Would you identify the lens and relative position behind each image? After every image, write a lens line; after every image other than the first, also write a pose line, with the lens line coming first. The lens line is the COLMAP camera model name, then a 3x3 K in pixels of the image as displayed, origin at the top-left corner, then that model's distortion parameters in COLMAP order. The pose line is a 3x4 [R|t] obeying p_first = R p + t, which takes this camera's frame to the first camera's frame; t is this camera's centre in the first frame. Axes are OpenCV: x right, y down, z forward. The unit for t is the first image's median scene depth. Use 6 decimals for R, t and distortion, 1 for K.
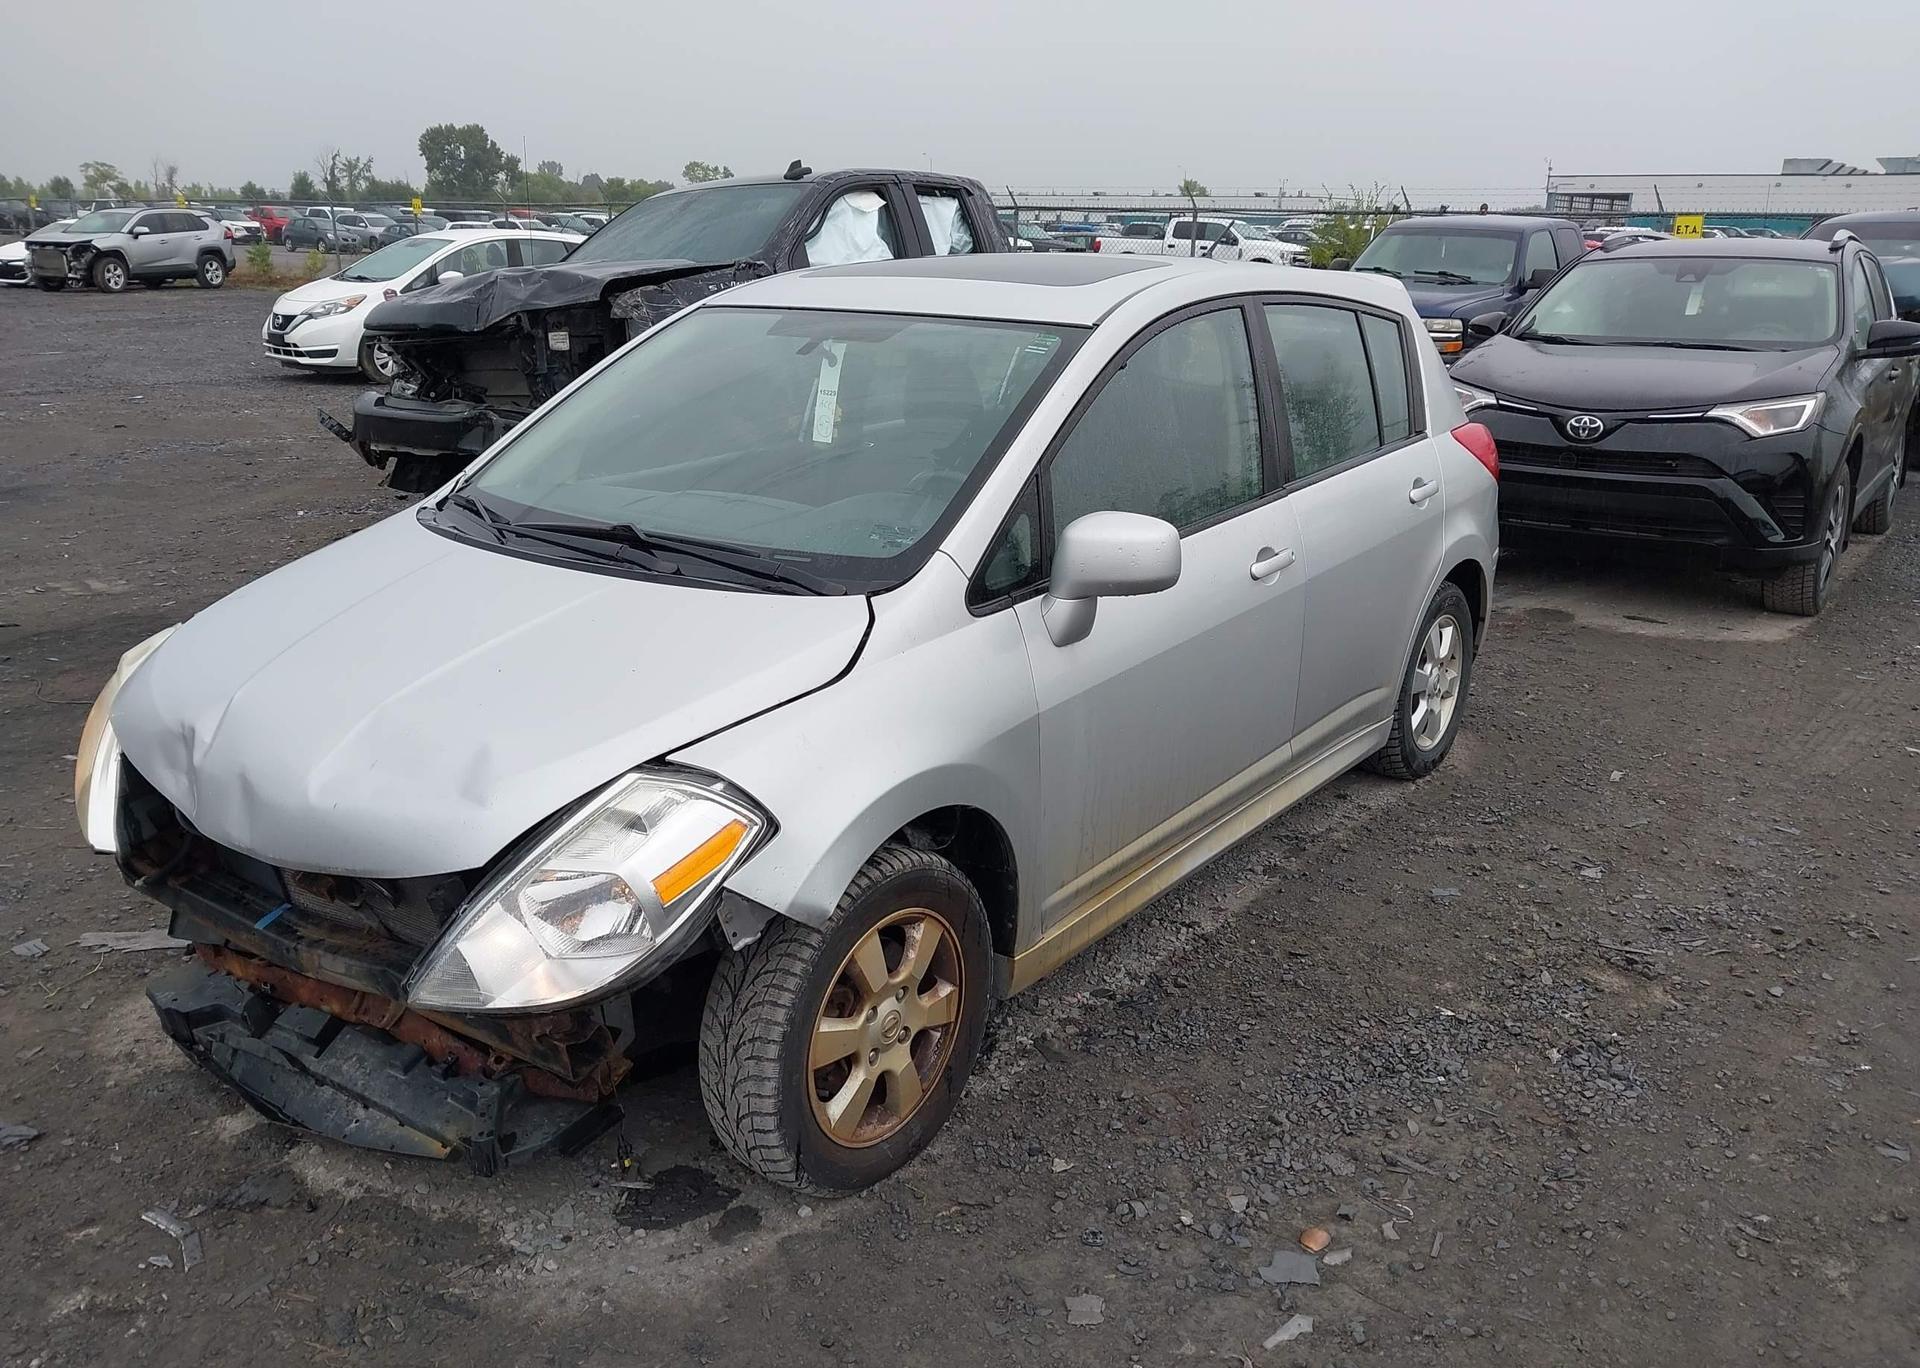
lens RADIAL K [[1528.5, 0, 954.2], [0, 1528.5, 690.0], [0, 0, 1]] dist [0.003307, -0.005005]
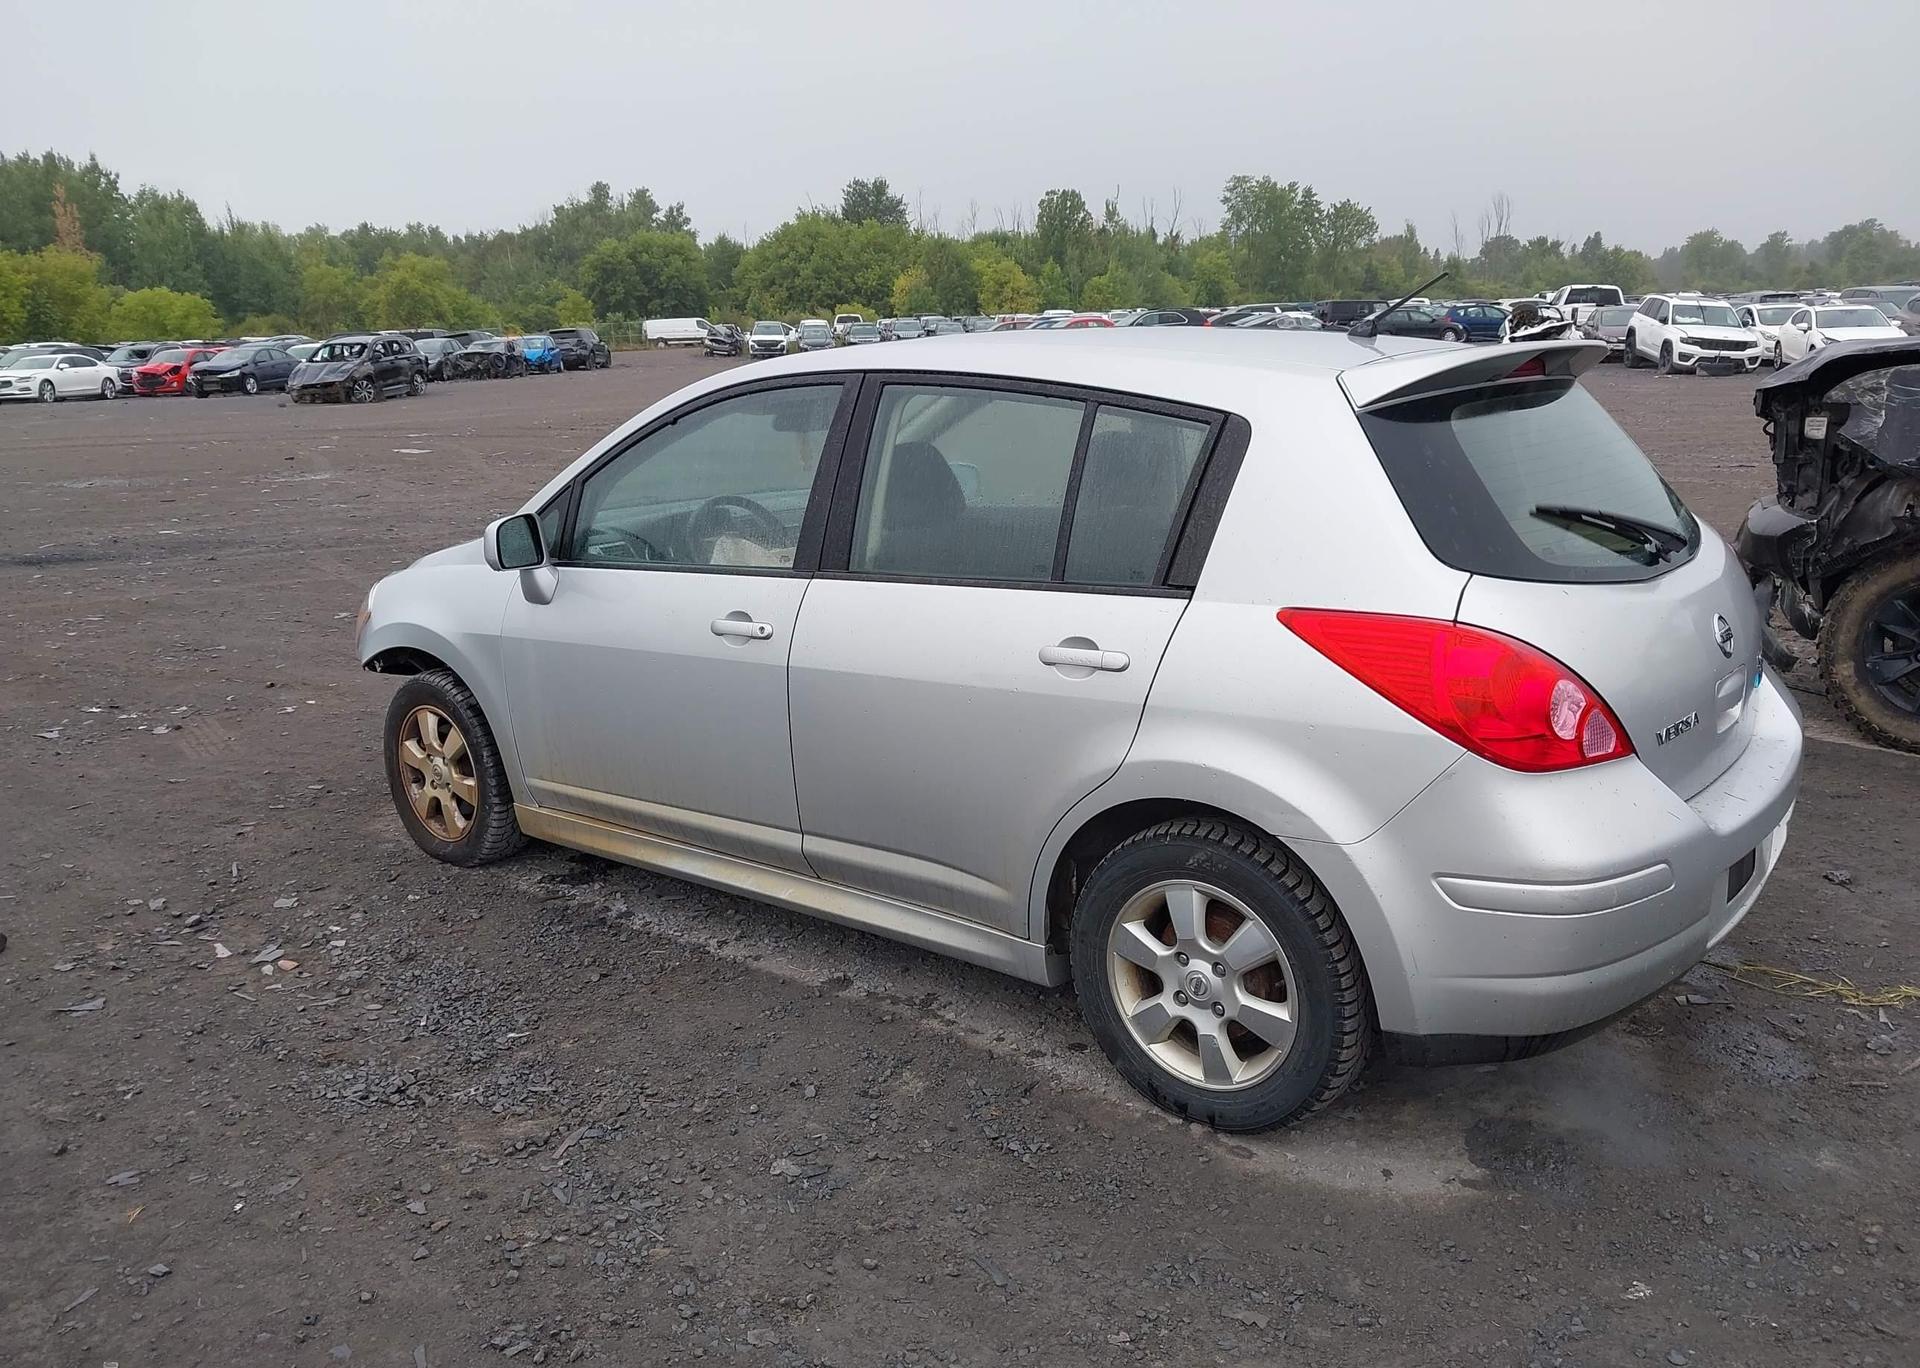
lens RADIAL K [[1528.5, 0, 940.7], [0, 1528.5, 682.2], [0, 0, 1]] dist [0.003307, -0.005005]
pose [[-0.051887, 0.214258, -0.975398, 1.264221], [-0.263239, 0.939236, 0.220318, -0.325241], [0.963334, 0.268195, 0.007667, 1.184124]]
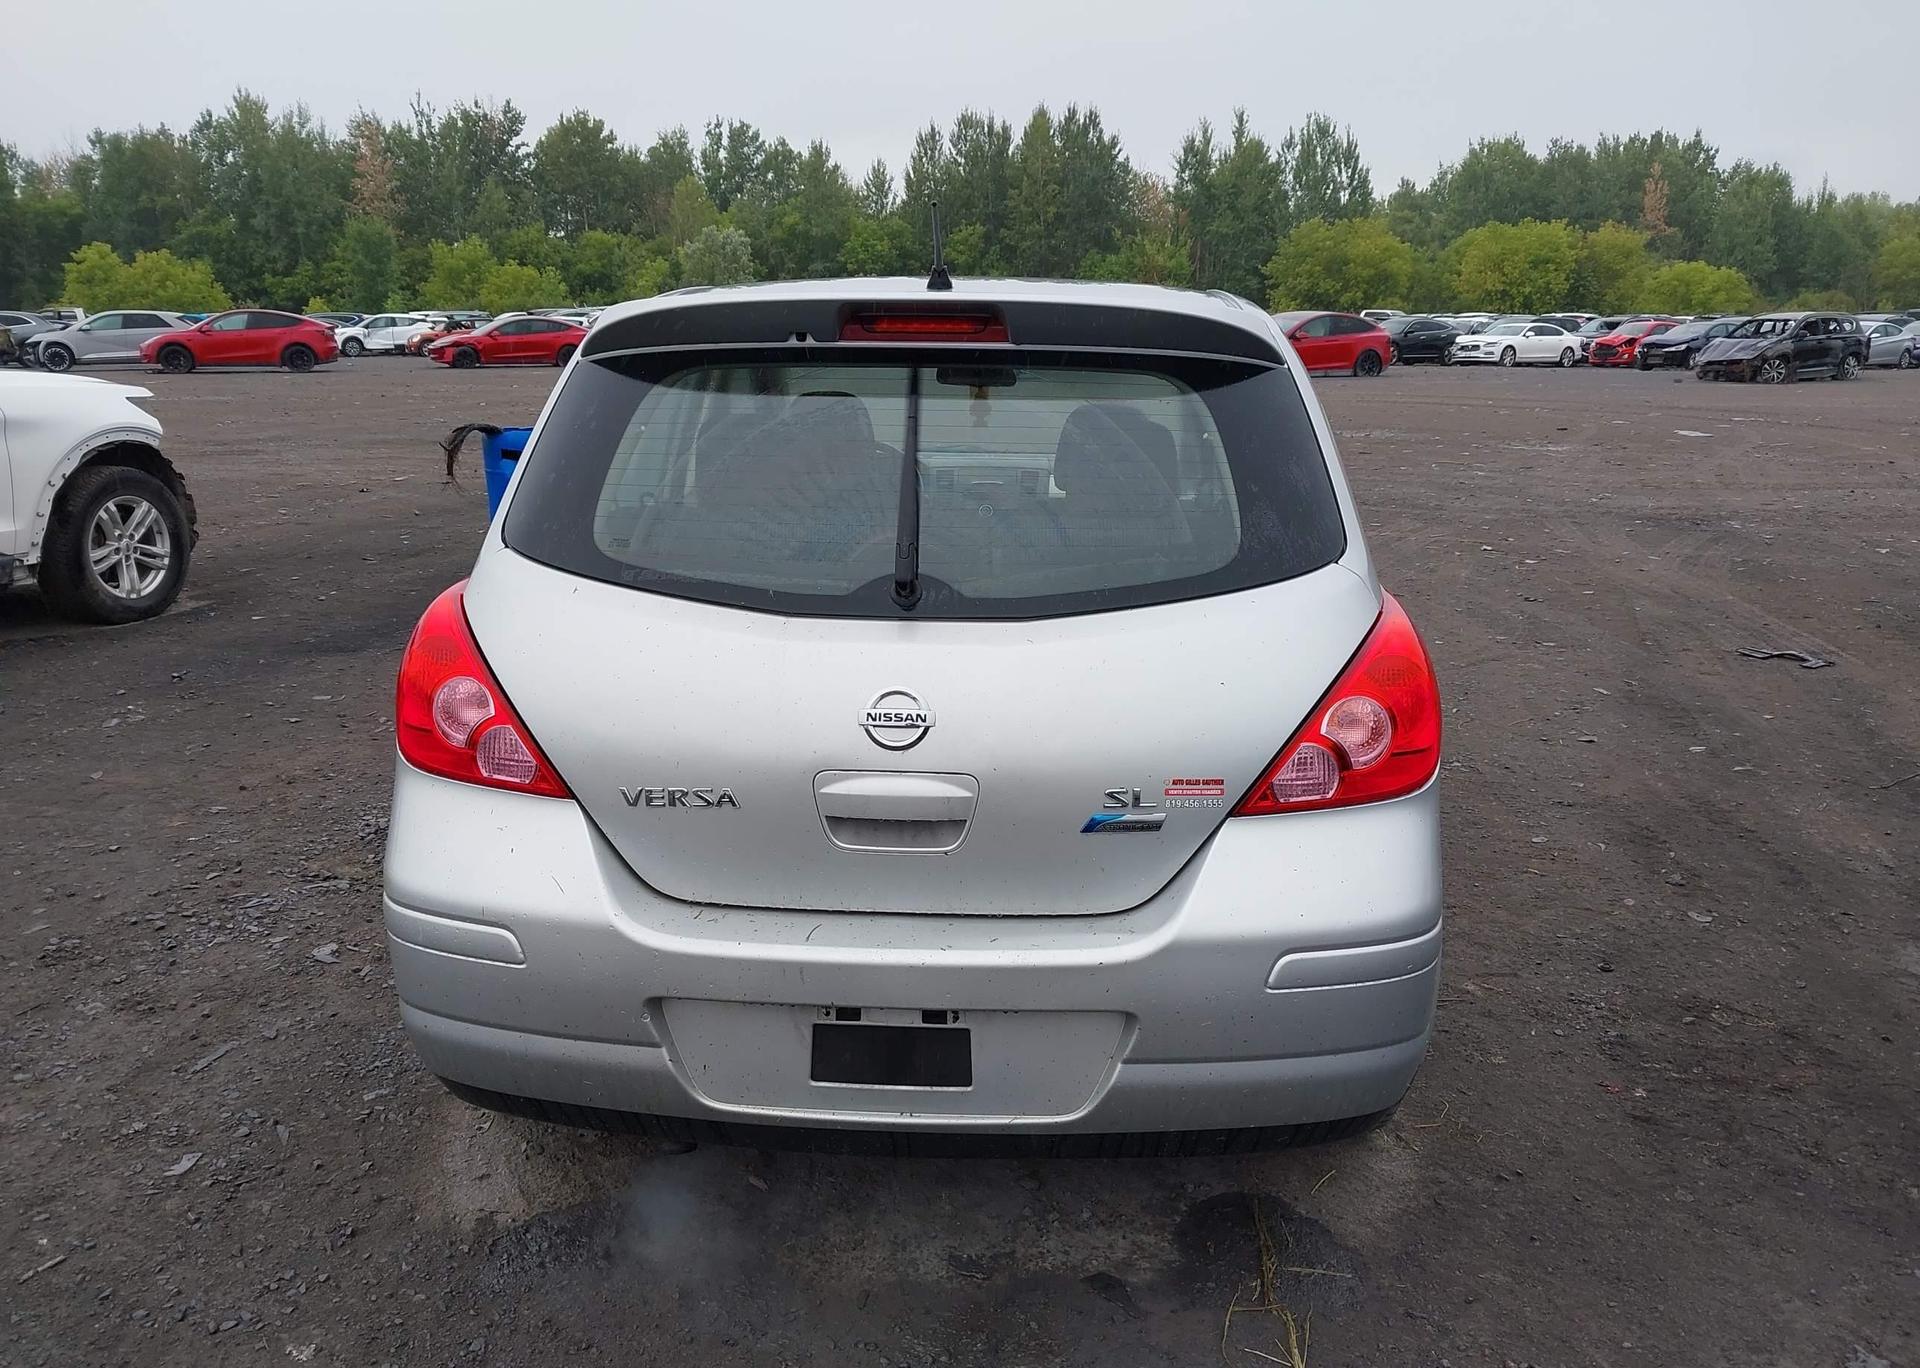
lens RADIAL K [[1528.5, 0, 948.3], [0, 1528.5, 673.0], [0, 0, 1]] dist [0.003307, -0.005005]
pose [[-0.831496, 0.108180, -0.544896, 0.686177], [-0.175370, 0.879586, 0.442237, -0.569151], [0.527124, 0.463277, -0.712401, 2.067468]]
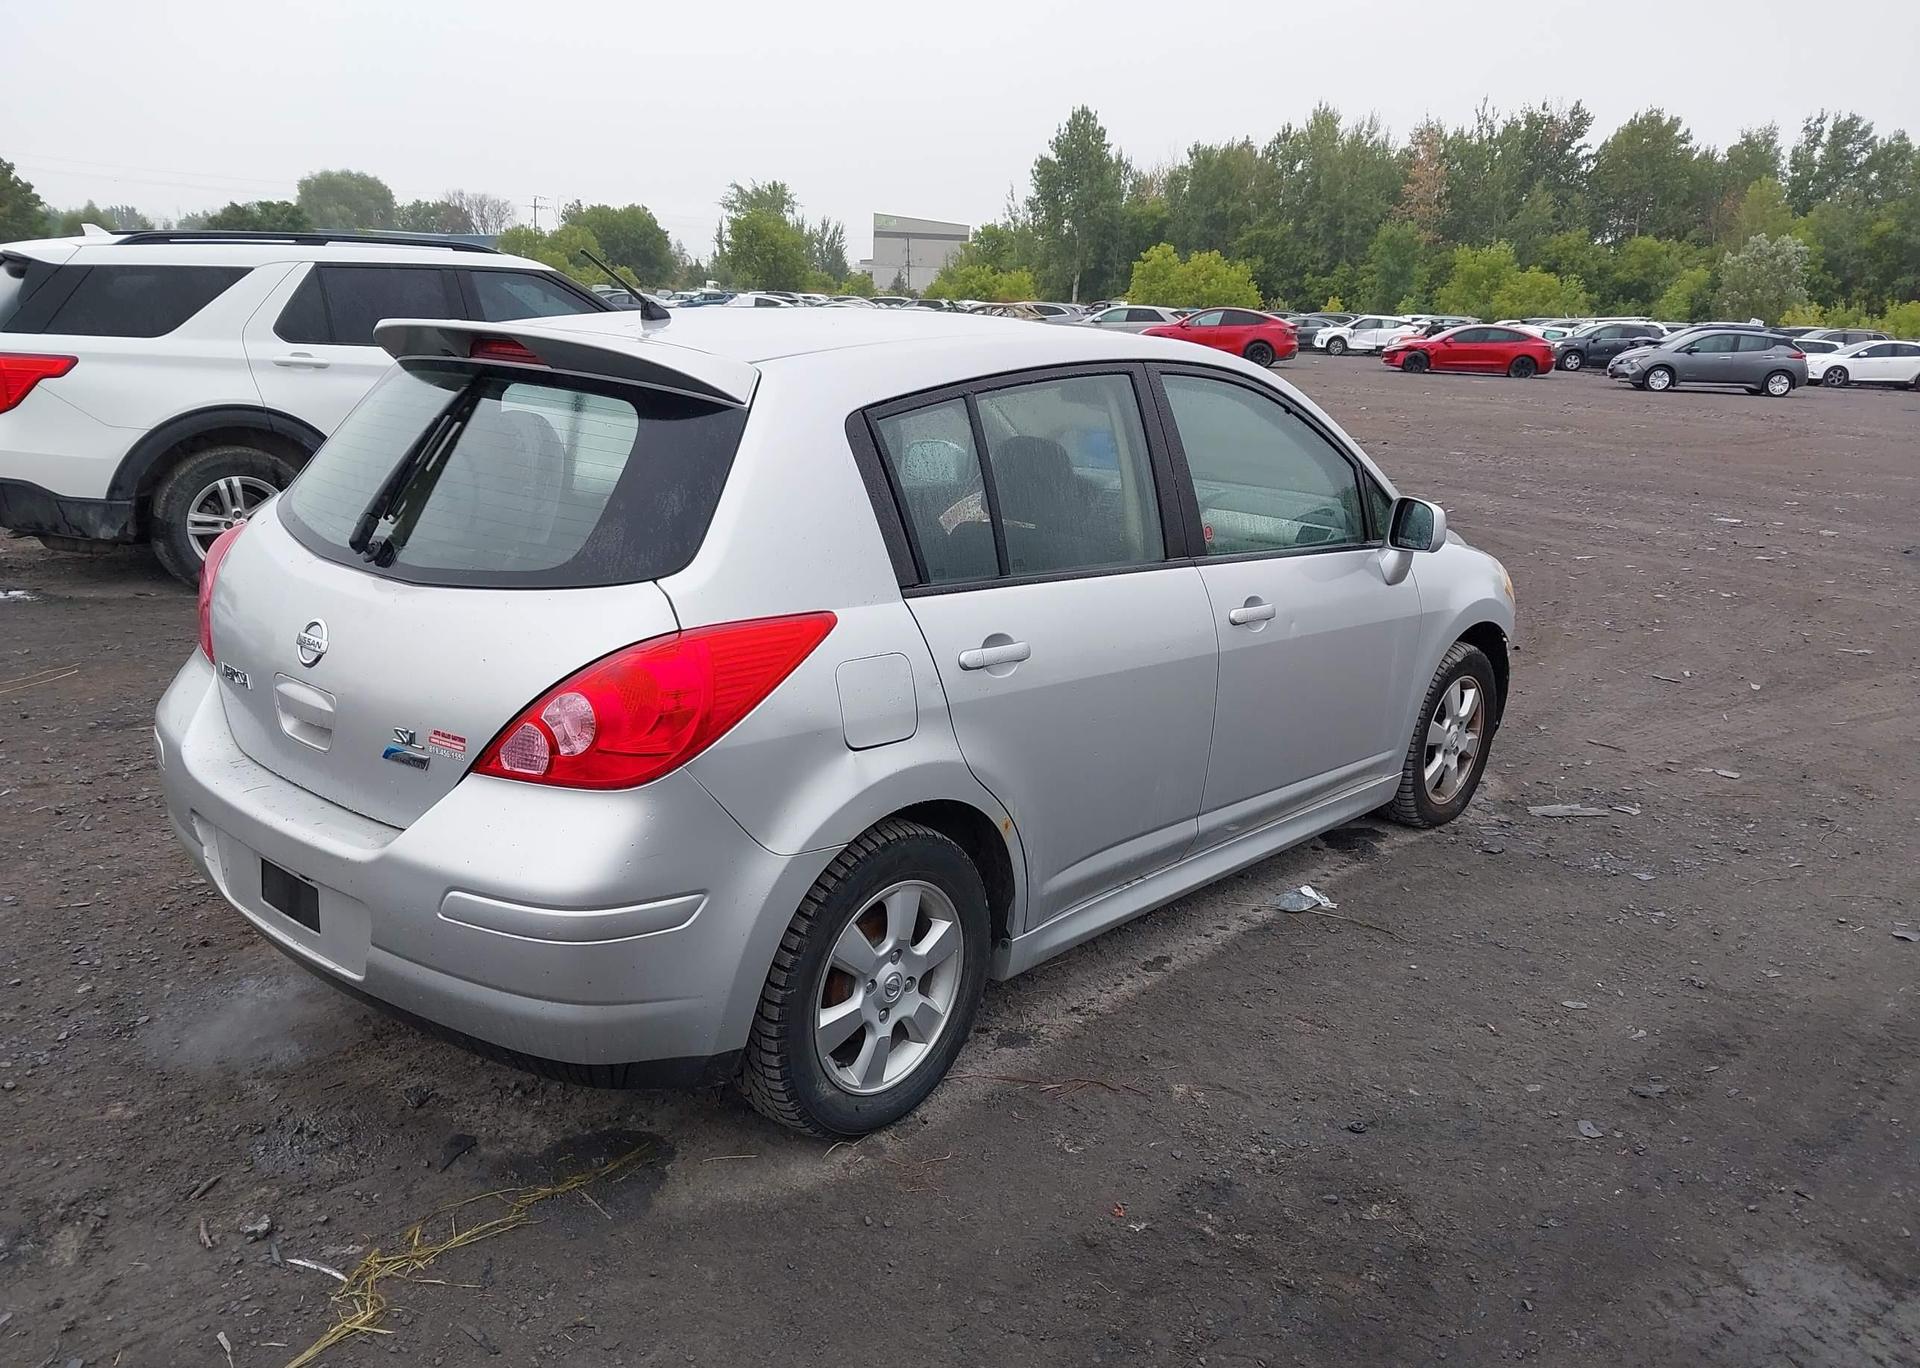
lens RADIAL K [[1528.5, 0, 963.6], [0, 1528.5, 664.5], [0, 0, 1]] dist [0.003307, -0.005005]
pose [[-0.997170, -0.066890, 0.034320, -0.005436], [-0.040519, 0.862687, 0.504112, -0.690723], [-0.063327, 0.501295, -0.862956, 2.310670]]
